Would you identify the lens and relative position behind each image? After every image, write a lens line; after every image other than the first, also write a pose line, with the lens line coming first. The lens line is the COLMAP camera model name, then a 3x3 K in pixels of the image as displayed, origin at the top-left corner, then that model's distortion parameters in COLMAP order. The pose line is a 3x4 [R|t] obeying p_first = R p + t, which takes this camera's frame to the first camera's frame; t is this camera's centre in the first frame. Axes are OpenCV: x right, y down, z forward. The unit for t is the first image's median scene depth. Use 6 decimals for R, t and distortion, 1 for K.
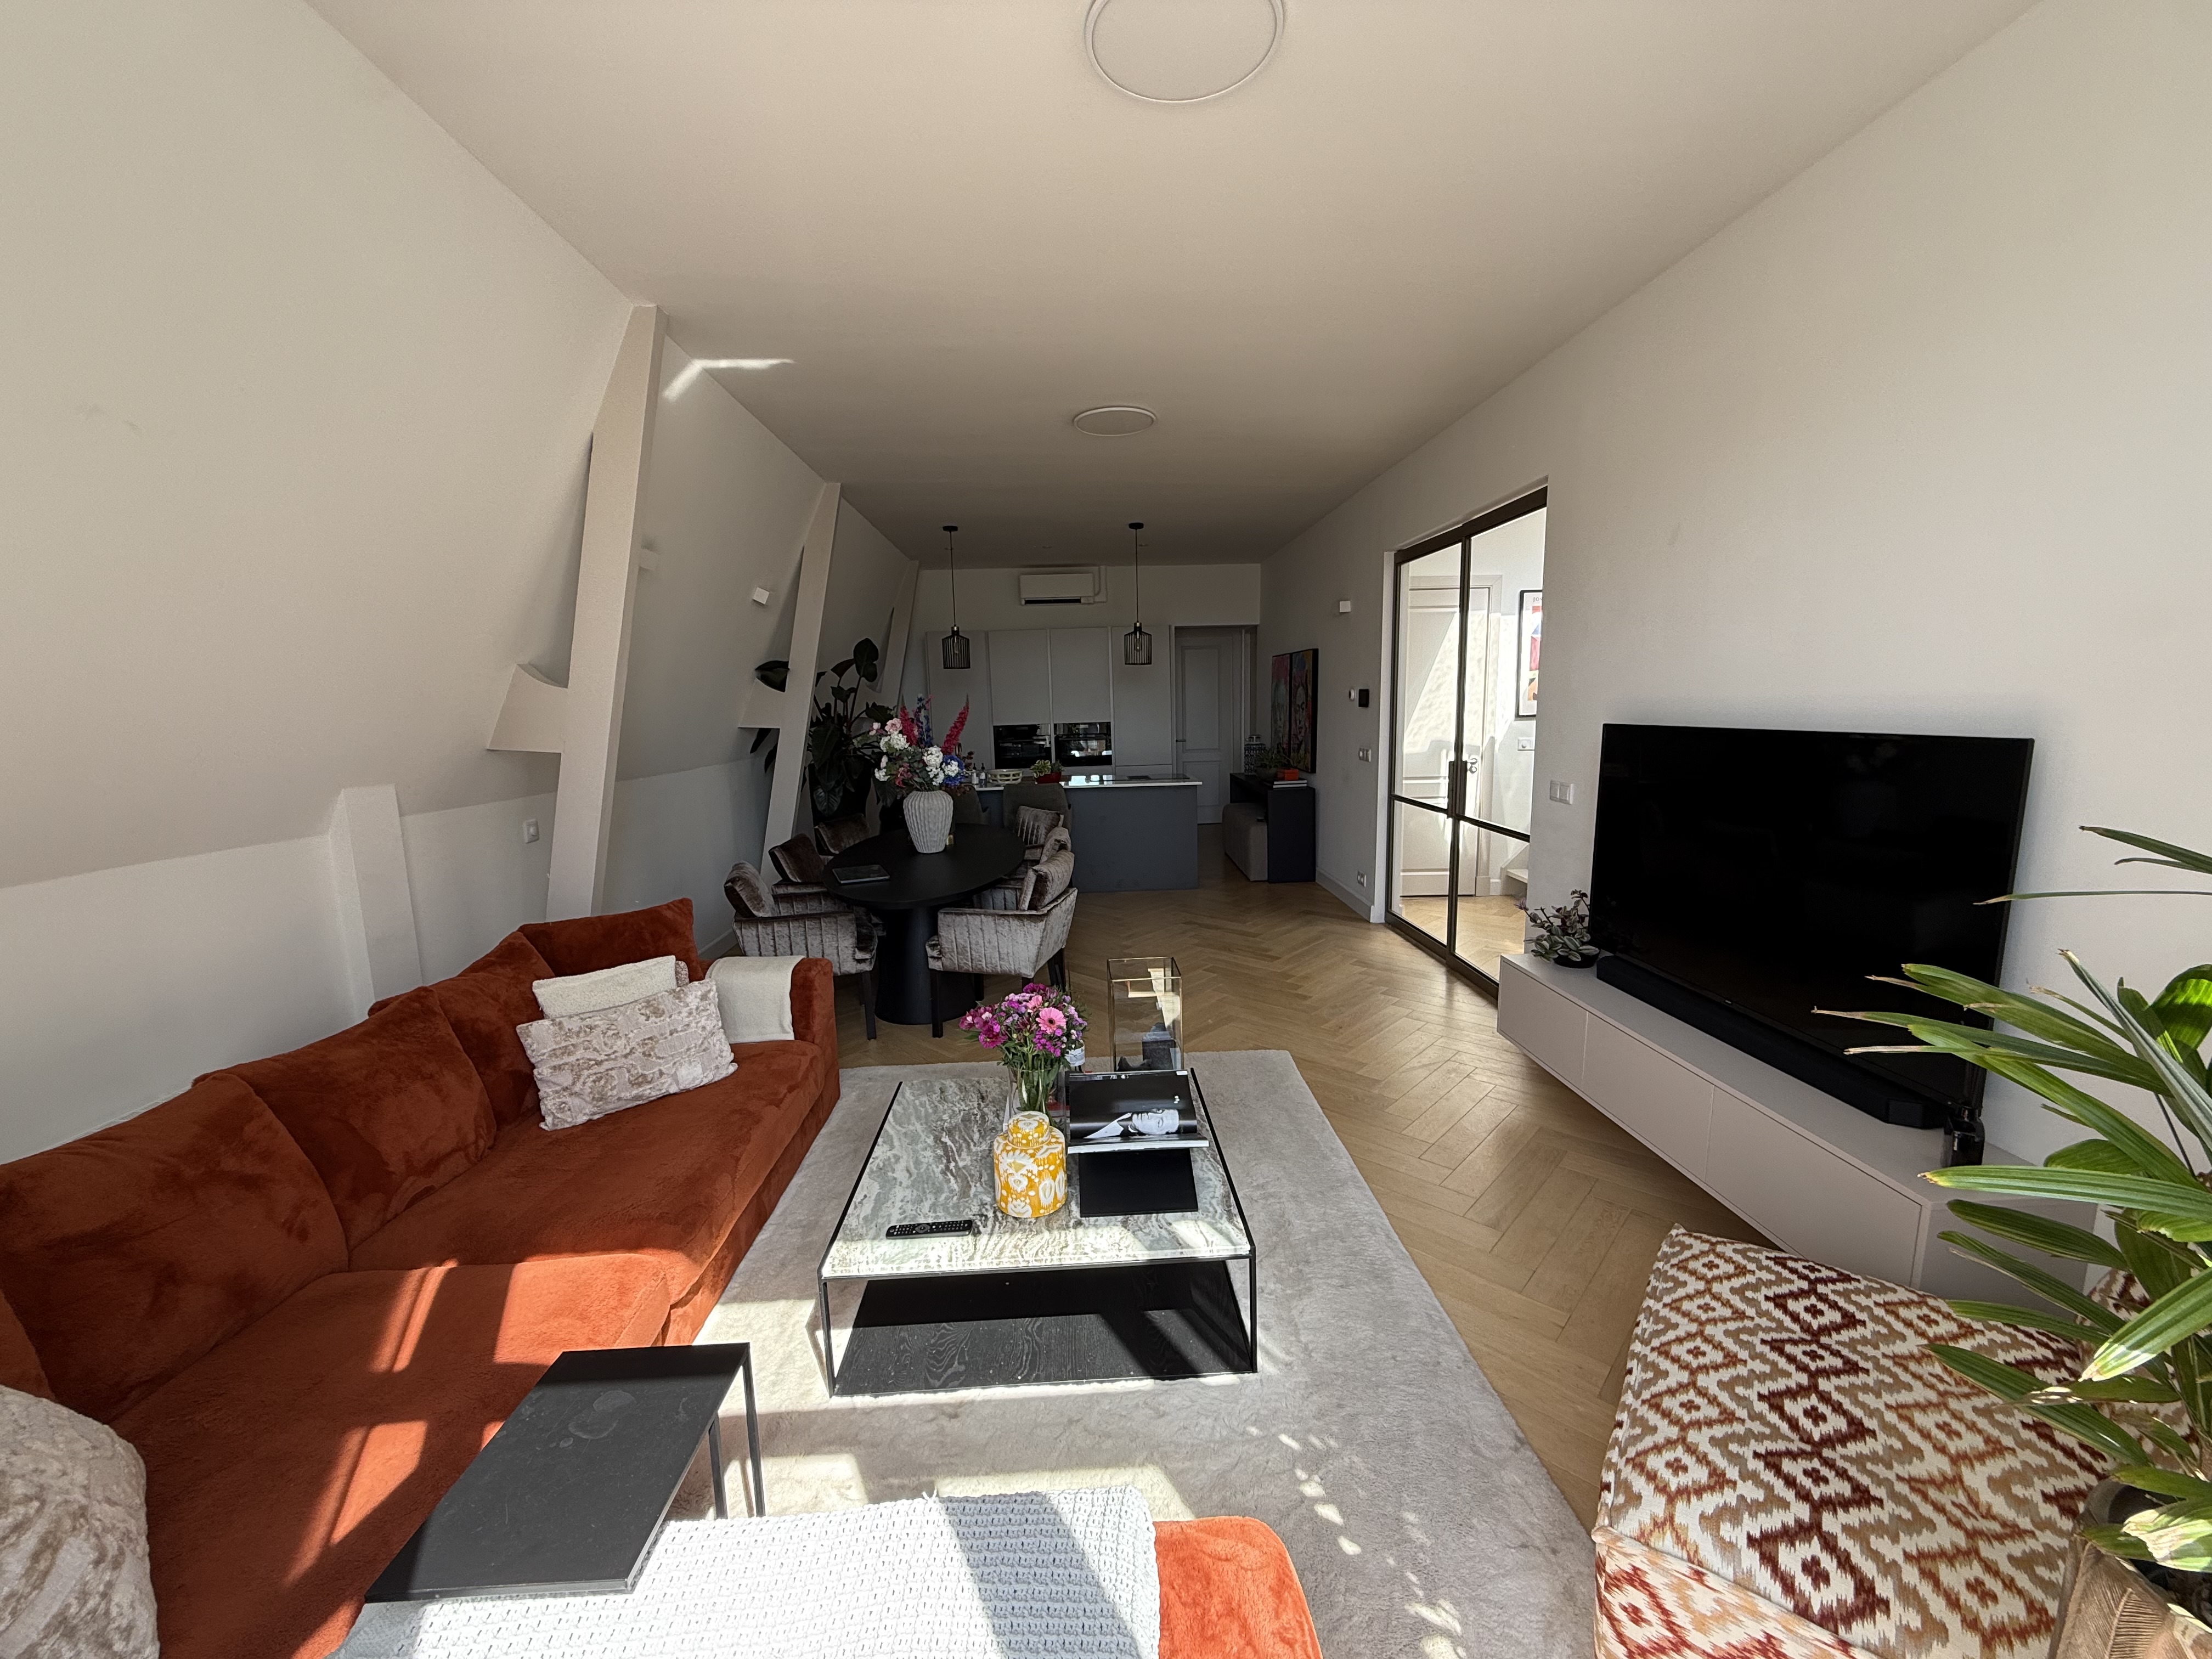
lens RADIAL K [[878.0, 0, 1106.4], [0, 878.0, 831.1], [0, 0, 1]] dist [-0.001705, 0.000353]
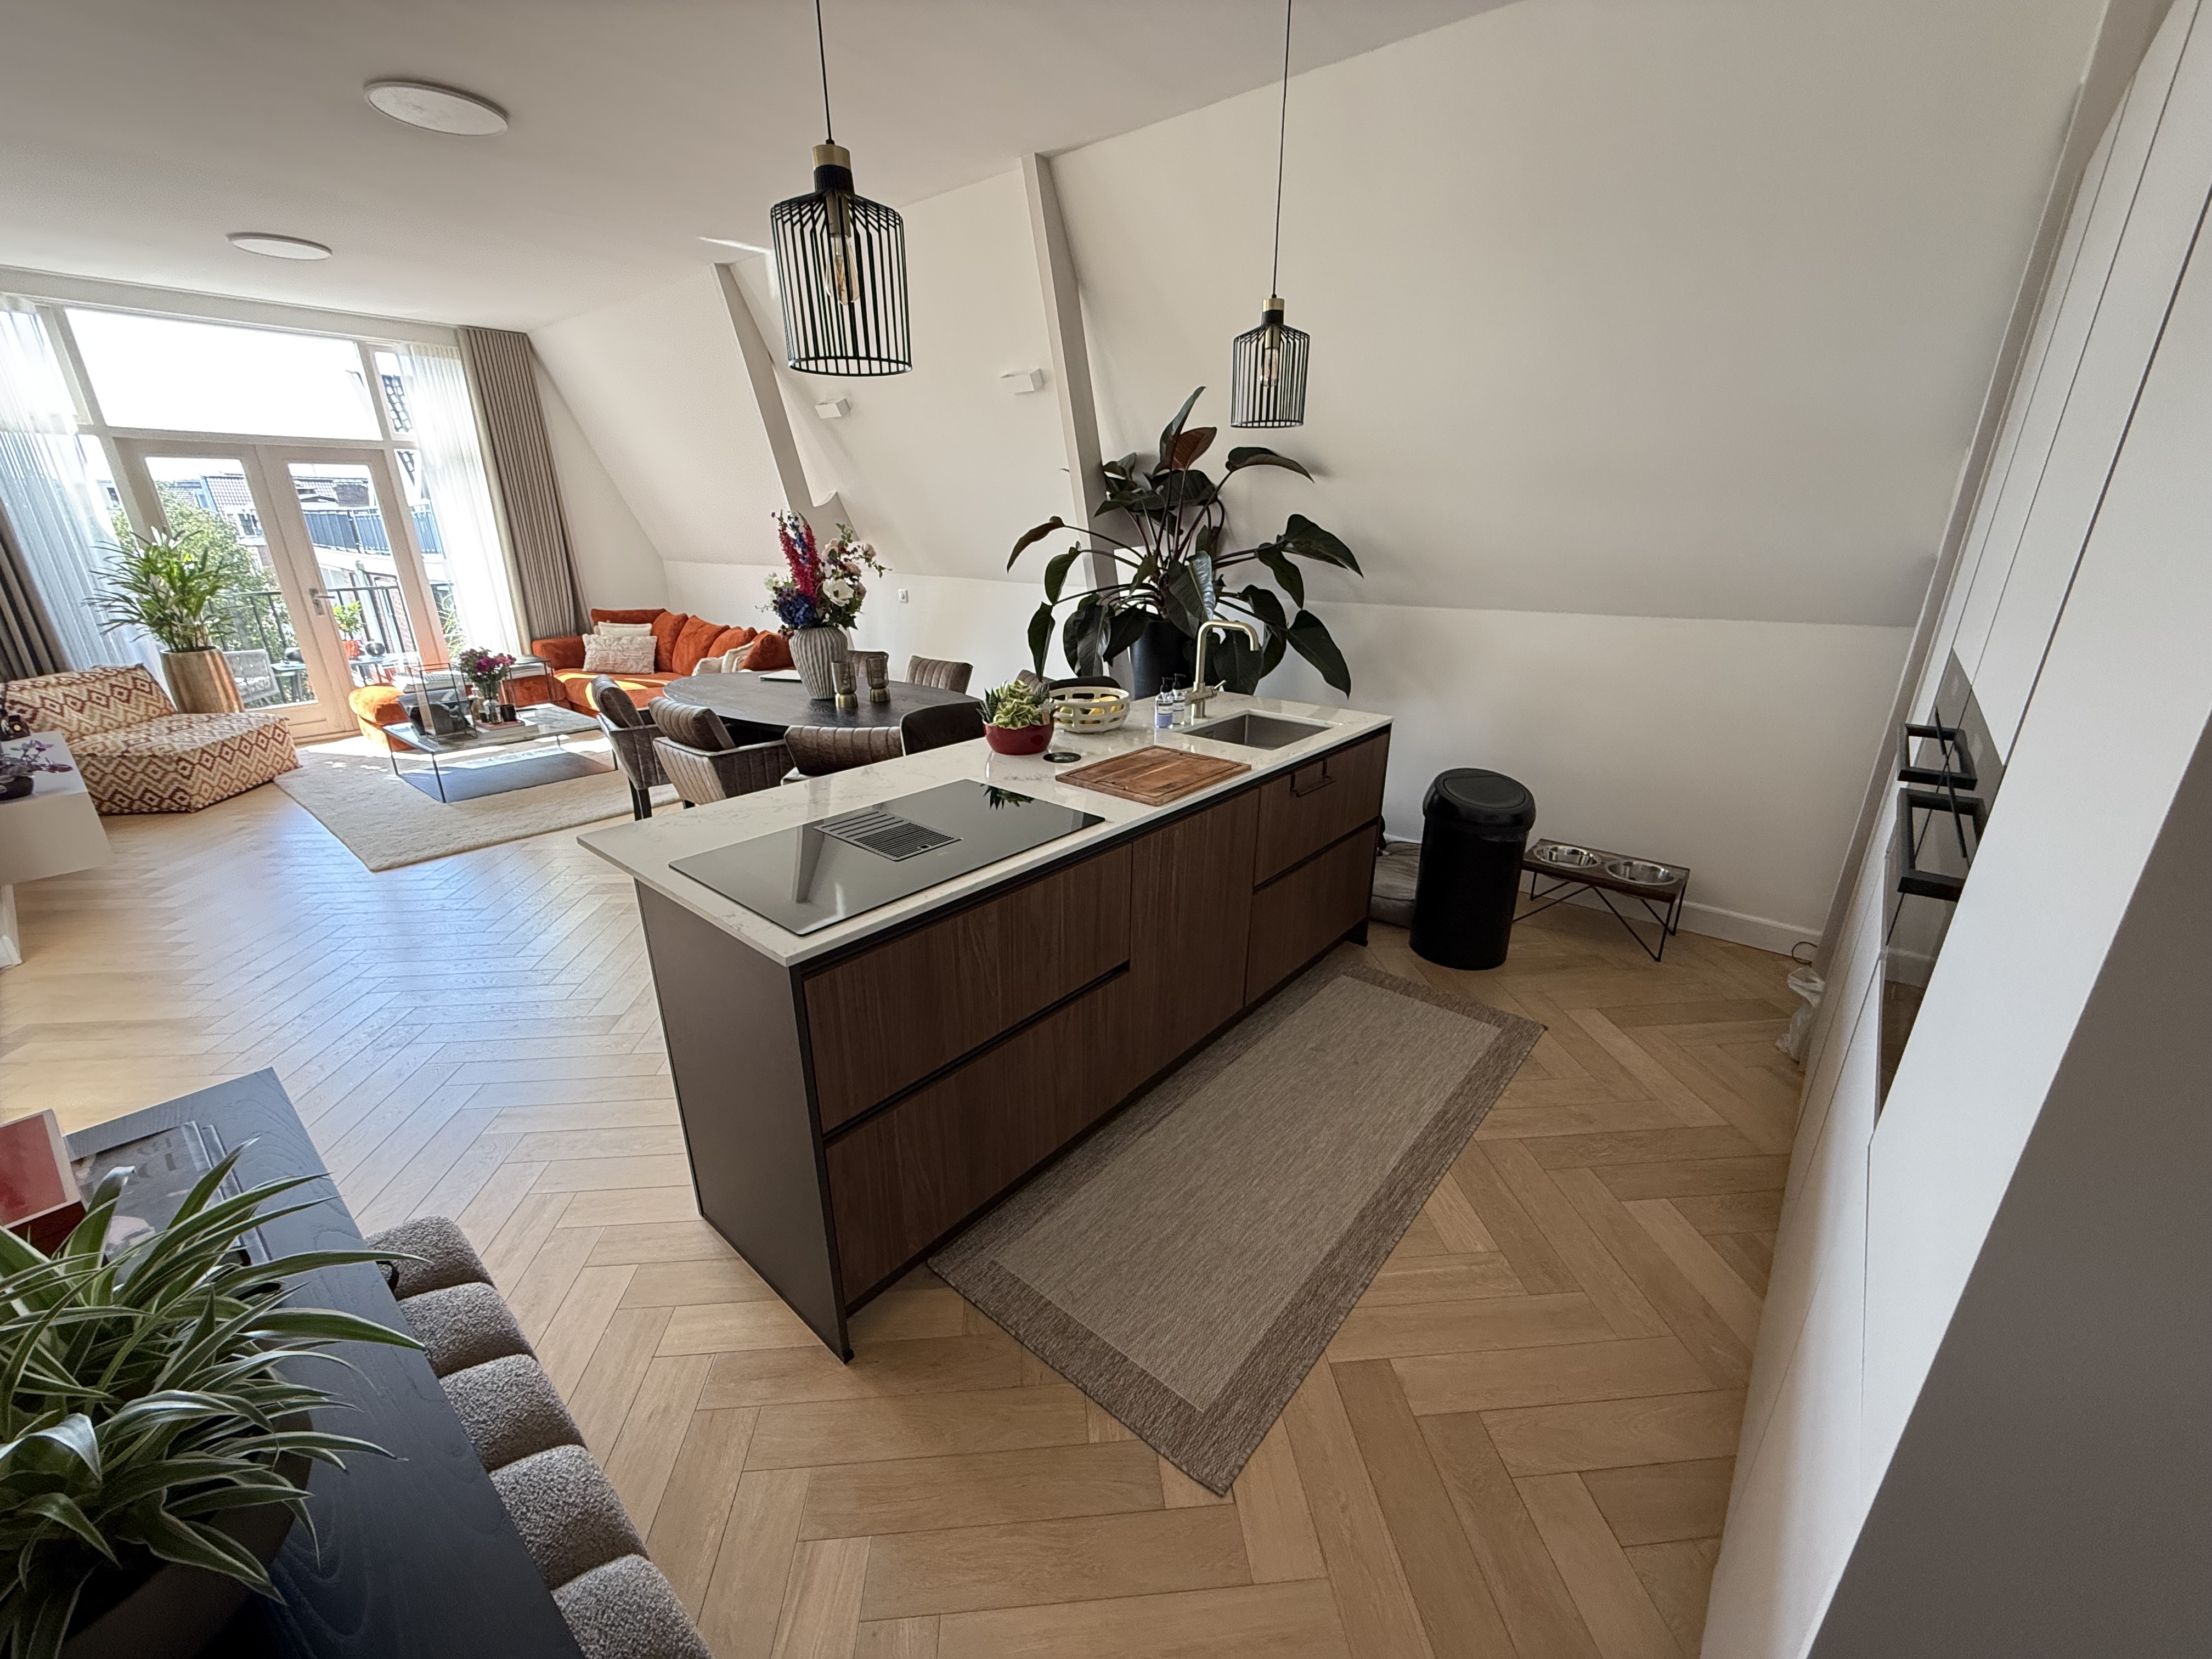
lens RADIAL K [[878.0, 0, 1116.5], [0, 878.0, 838.6], [0, 0, 1]] dist [-0.001705, 0.000353]
pose [[-0.673071, 0.280377, -0.684371, 0.175182], [-0.087501, 0.888666, 0.450130, -0.190794], [0.734383, 0.362853, -0.573602, 1.225449]]
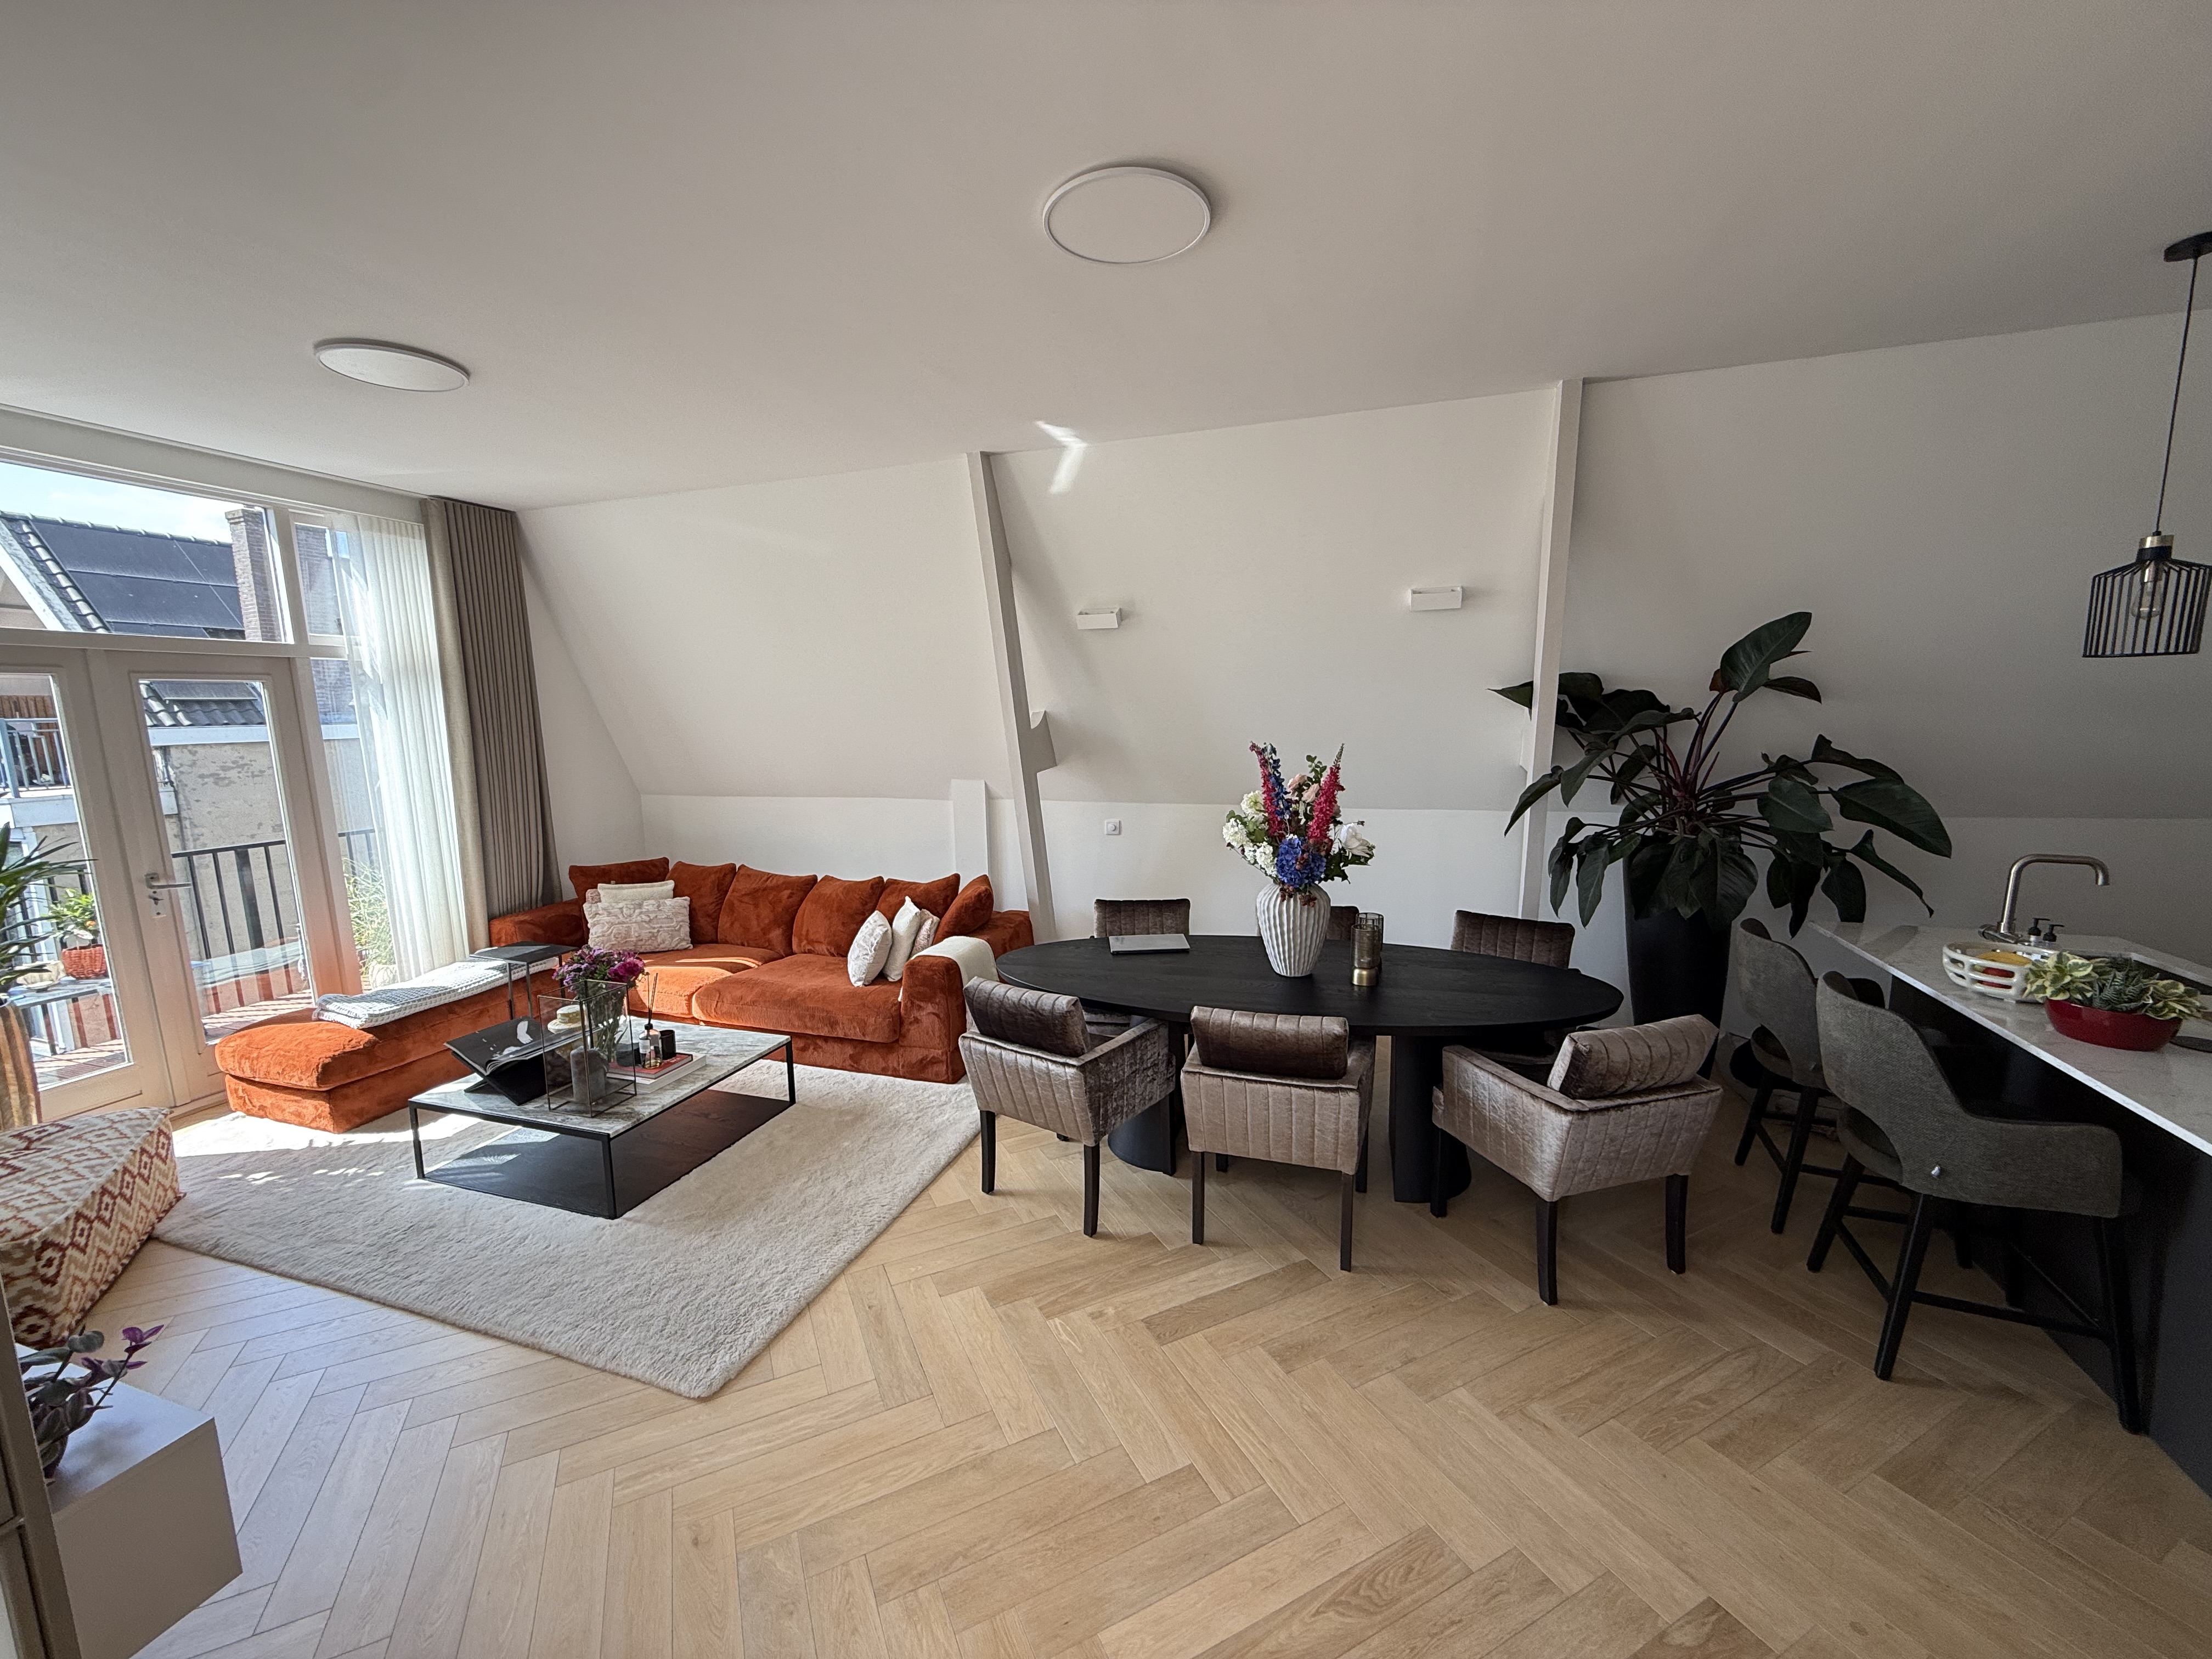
lens RADIAL K [[878.0, 0, 1107.8], [0, 878.0, 829.3], [0, 0, 1]] dist [-0.001705, 0.000353]
pose [[-0.362189, 0.157347, -0.918728, 0.317162], [-0.108508, 0.971830, 0.209219, -0.145898], [0.925767, 0.175466, -0.334912, 0.743099]]
